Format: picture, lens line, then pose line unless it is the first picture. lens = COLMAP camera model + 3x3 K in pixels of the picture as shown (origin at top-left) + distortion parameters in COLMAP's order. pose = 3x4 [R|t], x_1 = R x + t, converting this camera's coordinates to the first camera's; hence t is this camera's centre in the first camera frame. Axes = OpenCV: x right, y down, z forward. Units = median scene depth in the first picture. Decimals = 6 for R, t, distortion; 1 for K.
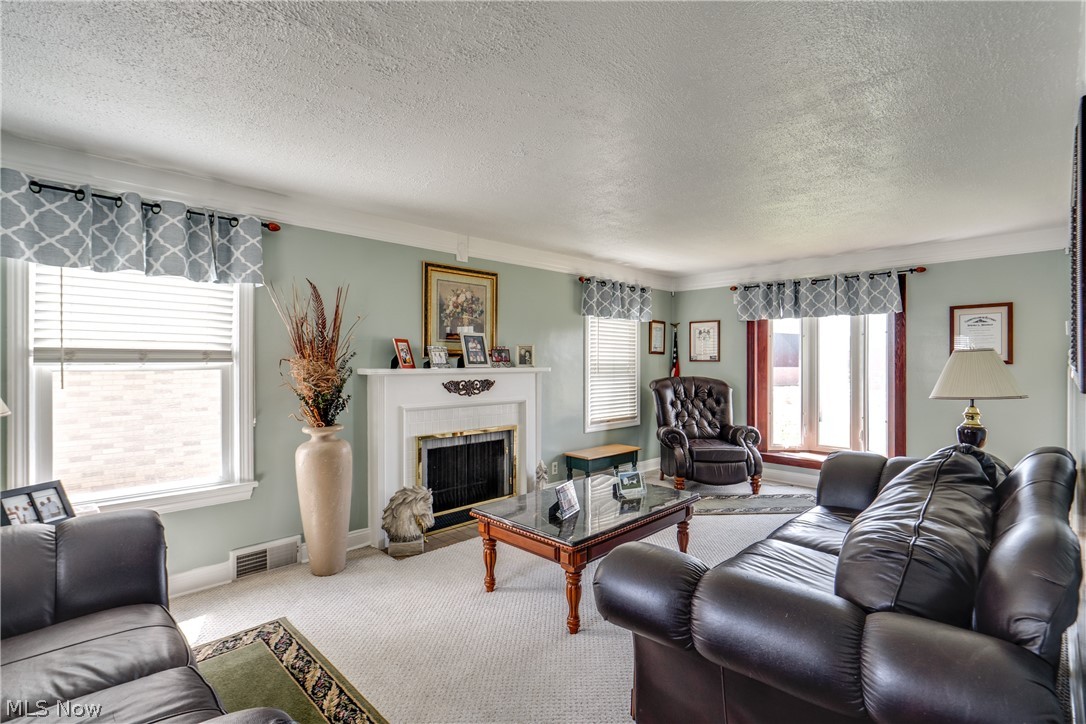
lens RADIAL K [[504.0, 0, 556.1], [0, 504.0, 364.7], [0, 0, 1]] dist [-0.002613, 0.000695]
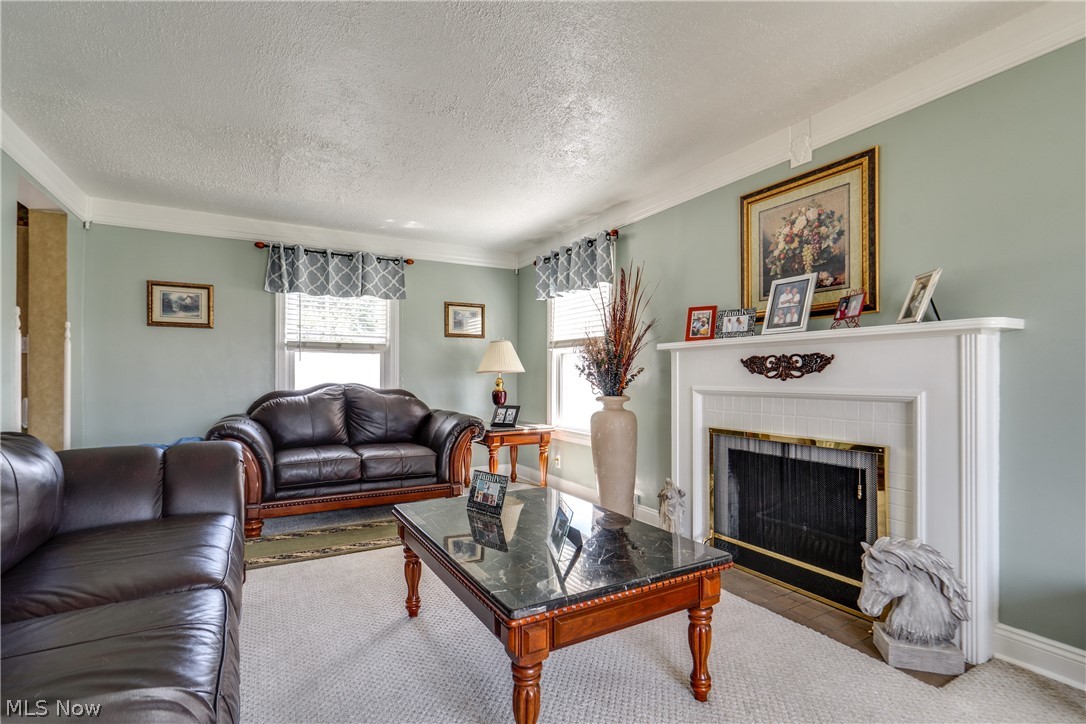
lens RADIAL K [[504.0, 0, 556.1], [0, 504.0, 364.7], [0, 0, 1]] dist [-0.002613, 0.000695]
pose [[-0.251117, -0.017481, -0.967799, 0.499264], [0.000793, 0.999833, -0.018266, 0.054237], [0.967956, -0.005354, -0.251061, 0.882805]]
